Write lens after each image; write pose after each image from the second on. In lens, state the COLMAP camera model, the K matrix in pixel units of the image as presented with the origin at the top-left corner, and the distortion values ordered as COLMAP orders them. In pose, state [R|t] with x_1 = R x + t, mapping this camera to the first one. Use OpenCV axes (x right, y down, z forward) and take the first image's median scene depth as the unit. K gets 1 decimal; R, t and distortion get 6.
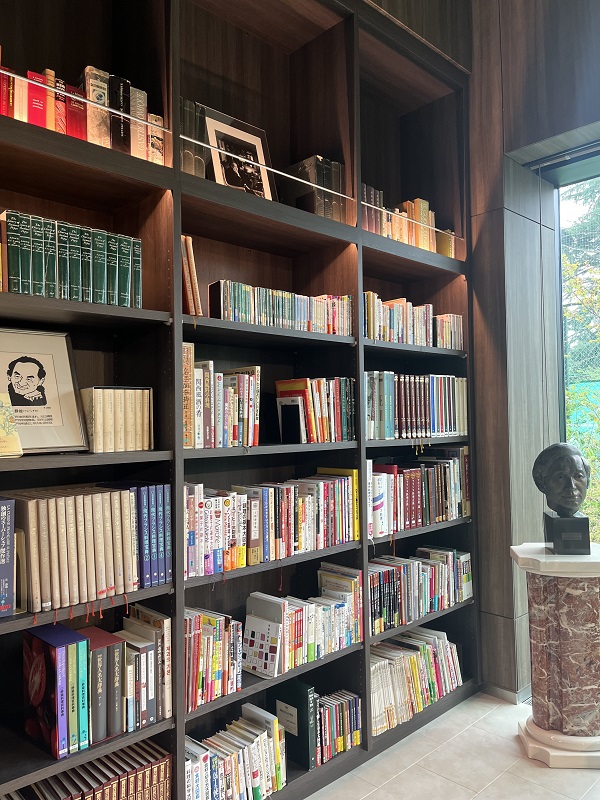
lens RADIAL K [[609.0, 0, 300.0], [0, 609.0, 400.0], [0, 0, 1]] dist [0.035727, -0.001630]
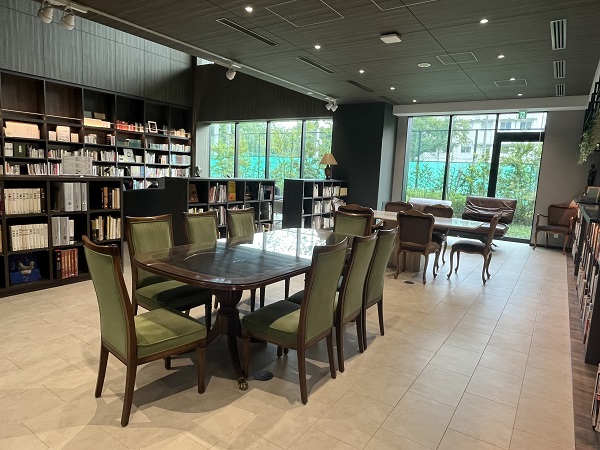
lens RADIAL K [[387.5, 0, 300.0], [0, 387.5, 225.0], [0, 0, 1]] dist [-0.003450, -0.003668]
pose [[0.974944, 0.027798, 0.220706, 0.666996], [-0.065917, 0.983703, 0.167283, -0.104354], [-0.212459, -0.177640, 0.960888, -4.294285]]
